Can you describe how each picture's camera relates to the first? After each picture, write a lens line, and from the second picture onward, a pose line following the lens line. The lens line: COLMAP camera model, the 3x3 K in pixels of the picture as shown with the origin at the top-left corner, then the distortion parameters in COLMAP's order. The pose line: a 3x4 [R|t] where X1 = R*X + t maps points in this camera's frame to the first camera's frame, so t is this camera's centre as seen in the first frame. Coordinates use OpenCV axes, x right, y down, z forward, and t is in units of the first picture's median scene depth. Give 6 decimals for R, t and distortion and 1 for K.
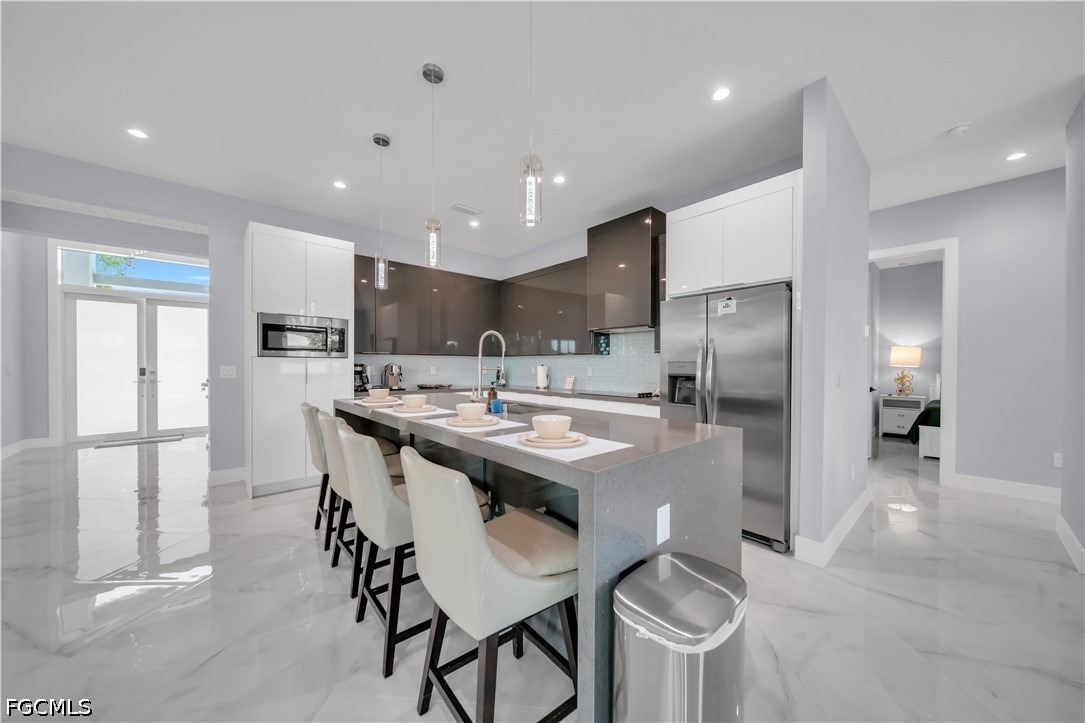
lens RADIAL K [[374.1, 0, 542.4], [0, 374.1, 367.0], [0, 0, 1]] dist [0.001015, -0.000191]
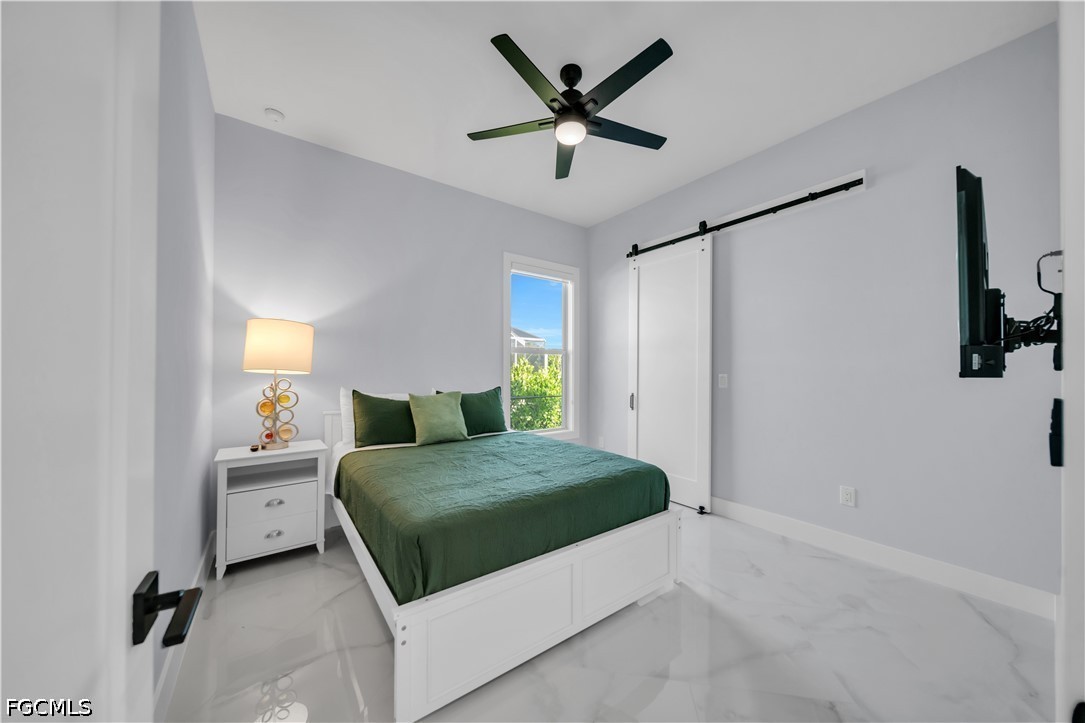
lens RADIAL K [[374.1, 0, 546.6], [0, 374.1, 368.0], [0, 0, 1]] dist [0.001015, -0.000191]
pose [[0.094606, 0.003206, 0.995510, 0.594427], [0.012755, 0.999909, -0.004433, -0.001240], [-0.995433, 0.013117, 0.094556, 0.674731]]
